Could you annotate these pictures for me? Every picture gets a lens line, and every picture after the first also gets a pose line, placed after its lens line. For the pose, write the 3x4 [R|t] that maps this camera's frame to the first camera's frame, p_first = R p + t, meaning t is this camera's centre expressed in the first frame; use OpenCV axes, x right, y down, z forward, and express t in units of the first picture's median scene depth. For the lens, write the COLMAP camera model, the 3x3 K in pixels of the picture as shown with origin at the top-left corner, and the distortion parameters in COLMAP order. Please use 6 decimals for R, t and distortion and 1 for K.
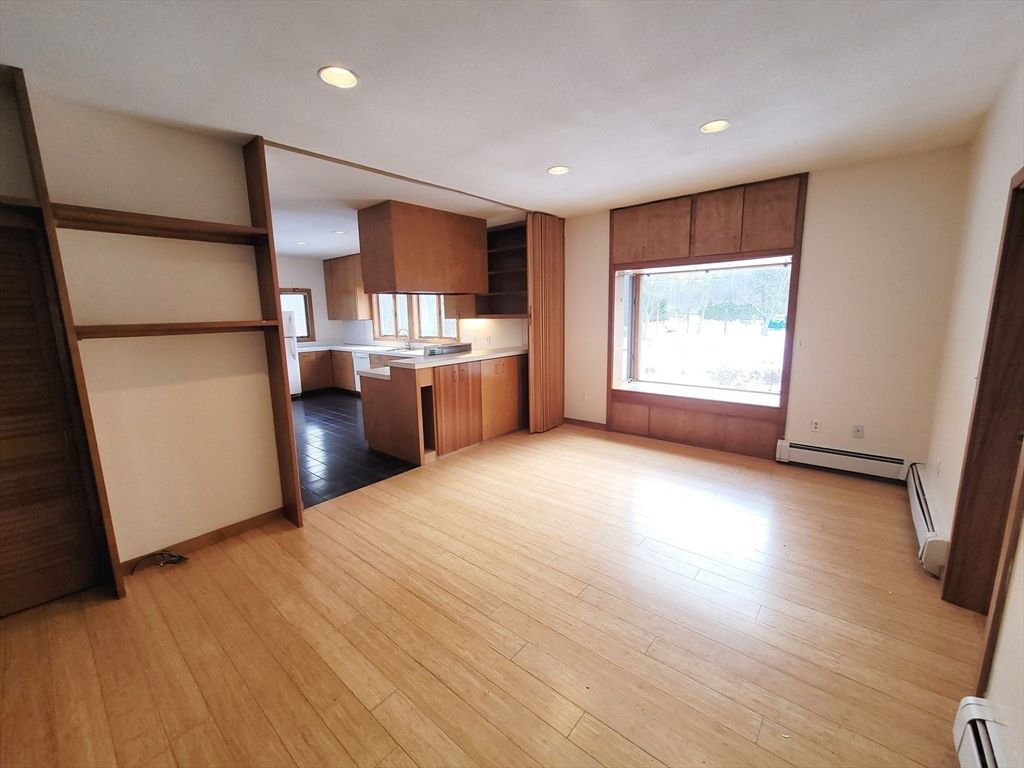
lens RADIAL K [[416.0, 0, 509.5], [0, 416.0, 382.7], [0, 0, 1]] dist [-0.006588, 0.000775]
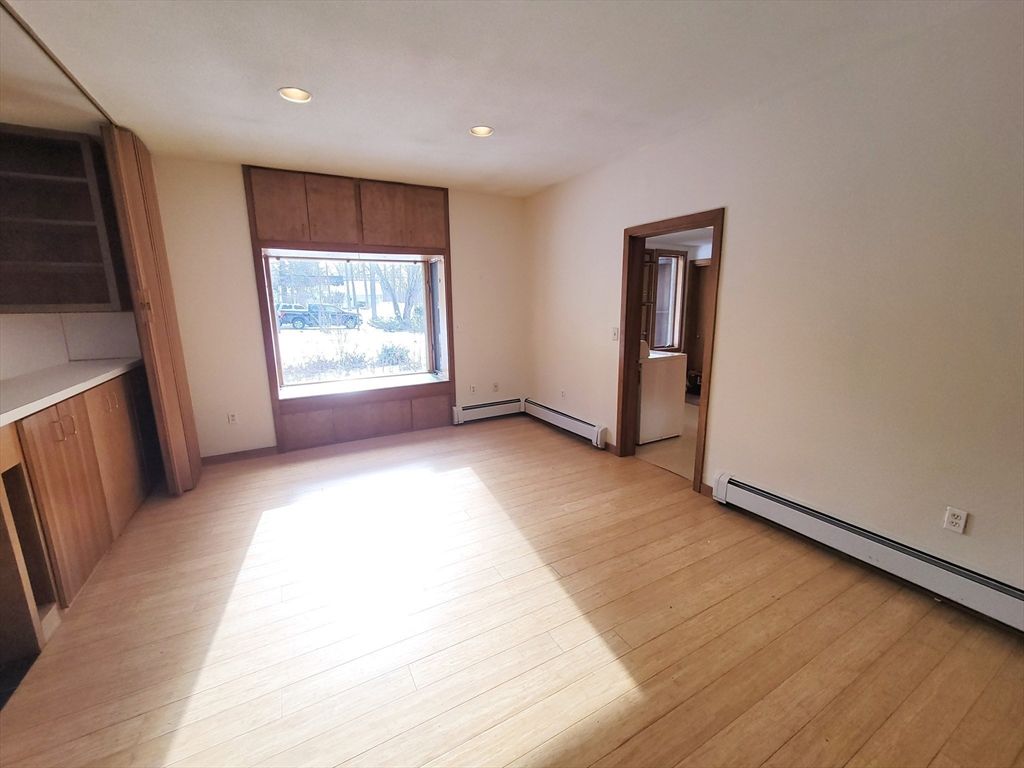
lens RADIAL K [[416.0, 0, 509.5], [0, 416.0, 382.7], [0, 0, 1]] dist [-0.006588, 0.000775]
pose [[0.357518, -0.164427, 0.919317, -0.389337], [0.159168, 0.980705, 0.113507, -0.044116], [-0.920242, 0.105745, 0.376792, 0.364563]]
